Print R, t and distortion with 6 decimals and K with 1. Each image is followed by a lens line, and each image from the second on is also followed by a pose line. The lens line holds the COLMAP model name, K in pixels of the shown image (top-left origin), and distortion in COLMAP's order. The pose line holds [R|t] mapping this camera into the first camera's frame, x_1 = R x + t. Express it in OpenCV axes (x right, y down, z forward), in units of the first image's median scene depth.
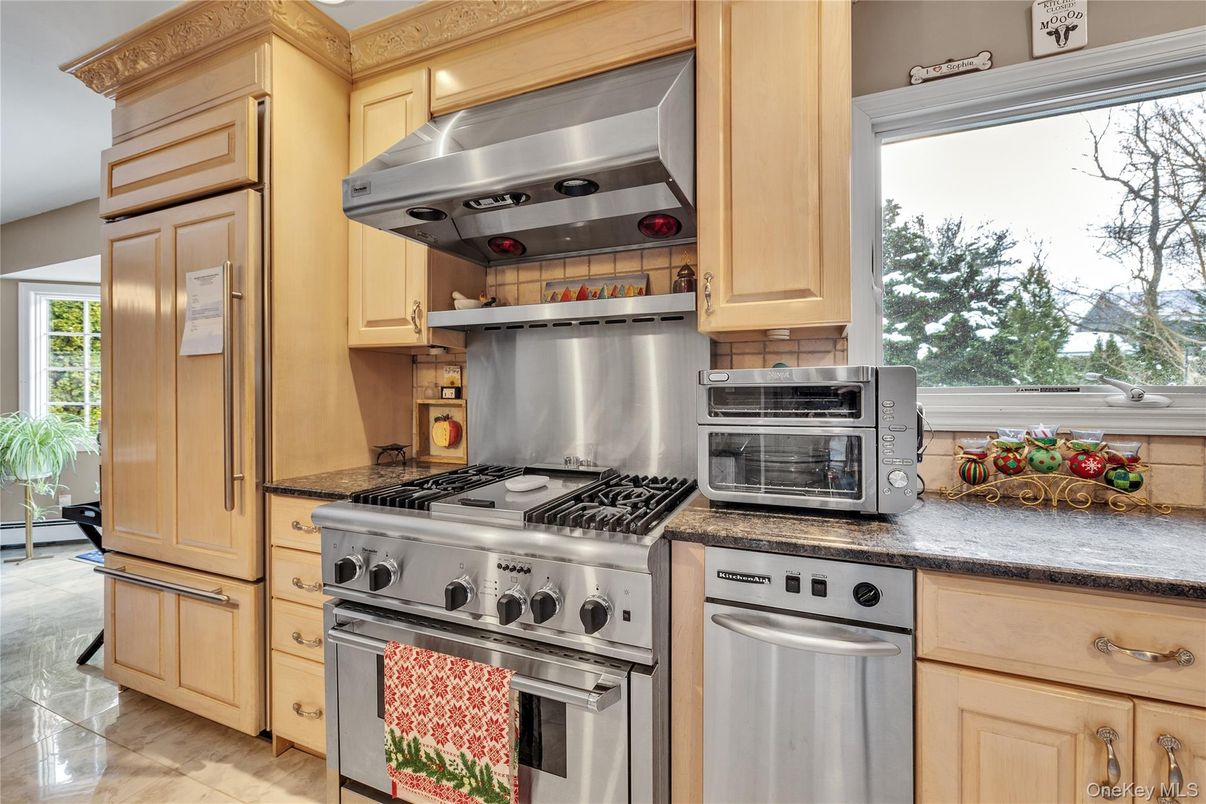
lens RADIAL K [[508.6, 0, 599.3], [0, 508.6, 394.2], [0, 0, 1]] dist [-0.000702, -0.000047]
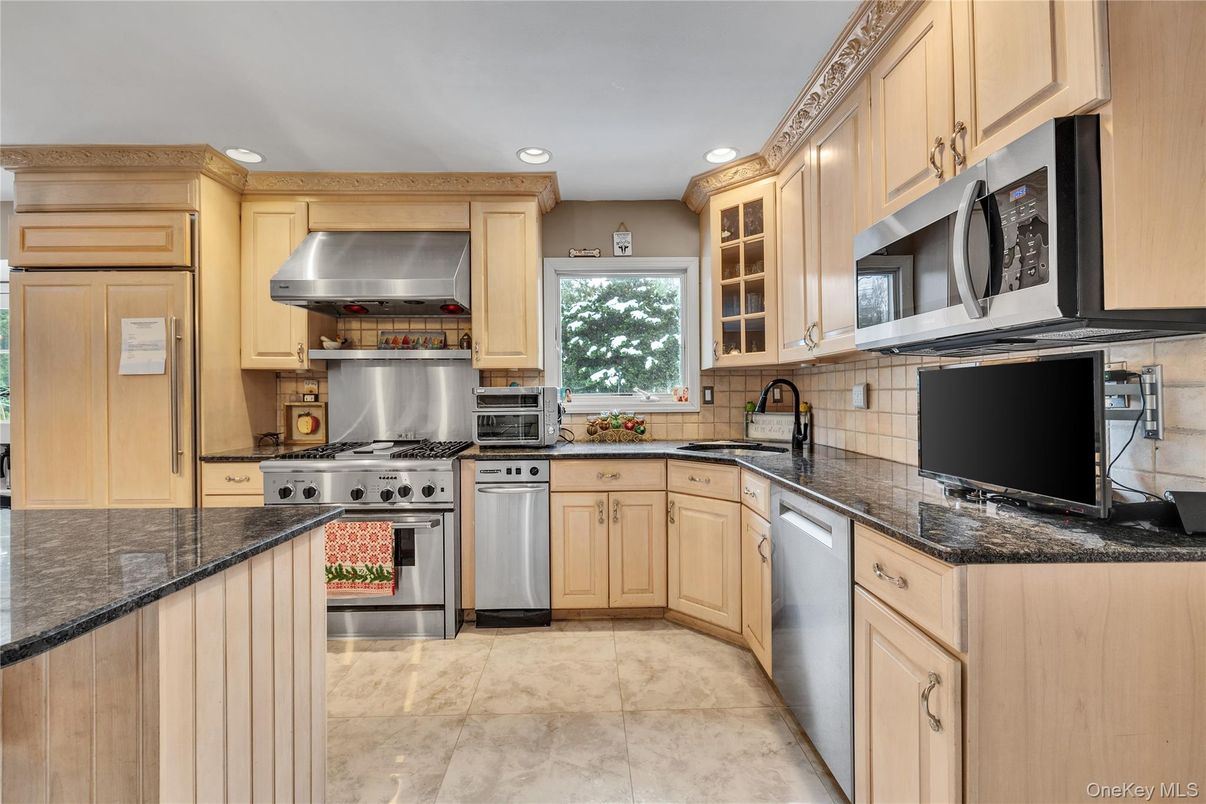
lens RADIAL K [[508.6, 0, 597.6], [0, 508.6, 394.7], [0, 0, 1]] dist [-0.000702, -0.000047]
pose [[0.913840, -0.006097, 0.406029, -0.164456], [0.006705, 0.999978, -0.000075, -0.009130], [-0.406020, 0.002791, 0.913860, -0.992956]]
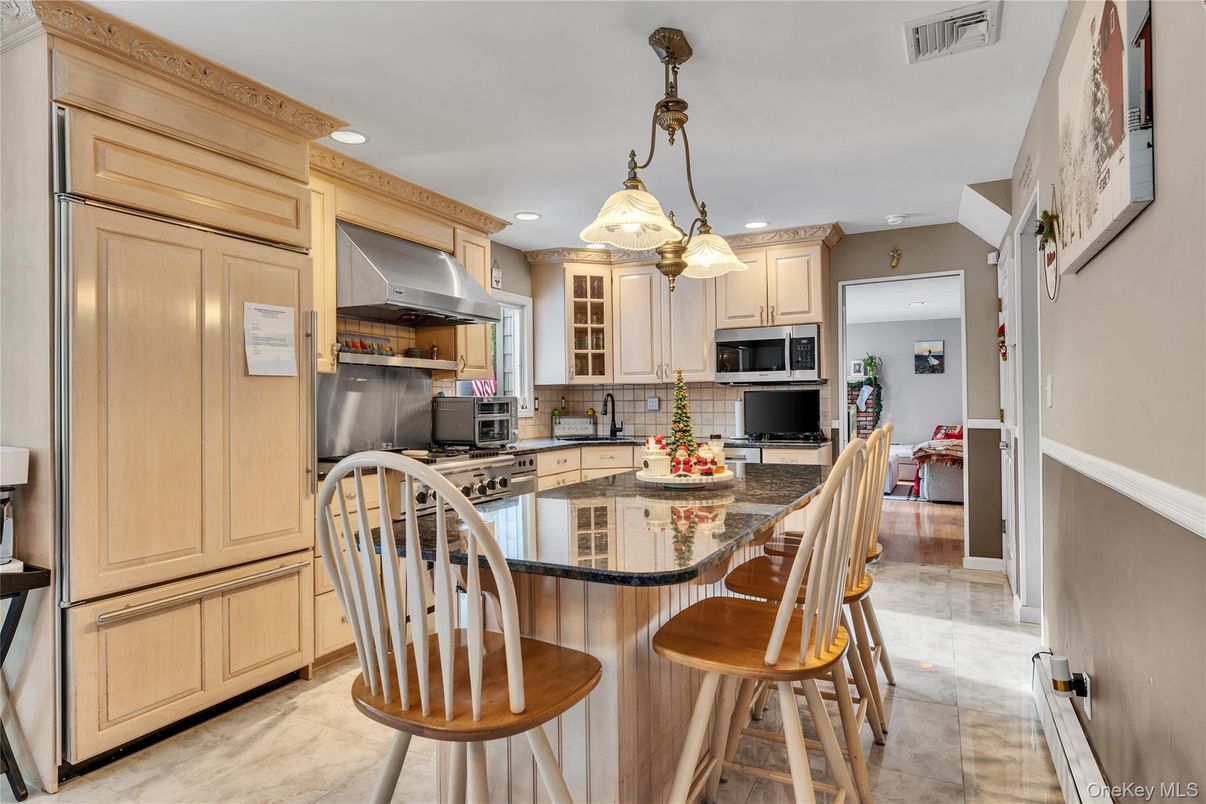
lens RADIAL K [[673.6, 0, 604.5], [0, 673.6, 397.5], [0, 0, 1]] dist [0.002321, 0.000422]
pose [[0.067800, 0.007582, 0.997670, -2.468880], [0.007749, 0.999937, -0.008126, -0.007441], [-0.997669, 0.008282, 0.067737, 0.107990]]
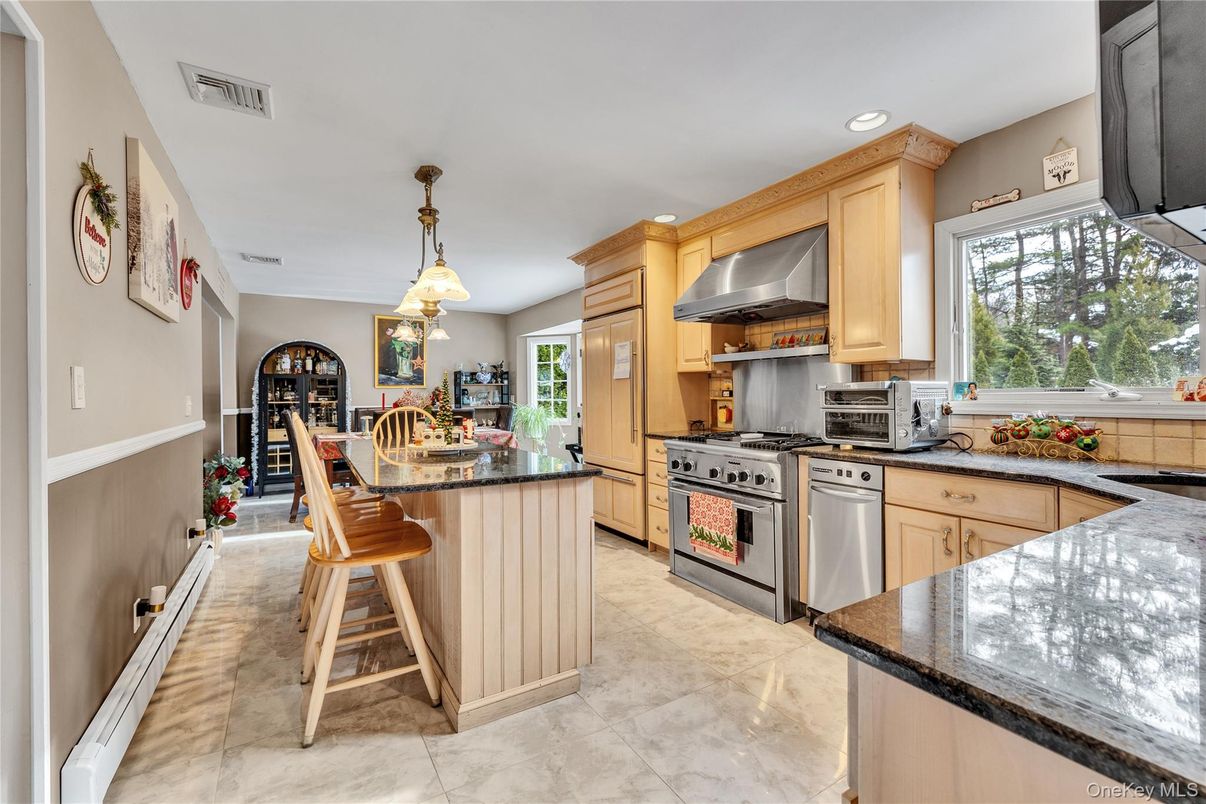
lens RADIAL K [[508.6, 0, 595.8], [0, 508.6, 394.0], [0, 0, 1]] dist [-0.000702, -0.000047]
pose [[0.806302, -0.005841, -0.591475, 0.560935], [0.007358, 0.999973, 0.000156, -0.007231], [0.591458, -0.004478, 0.806323, -1.051333]]
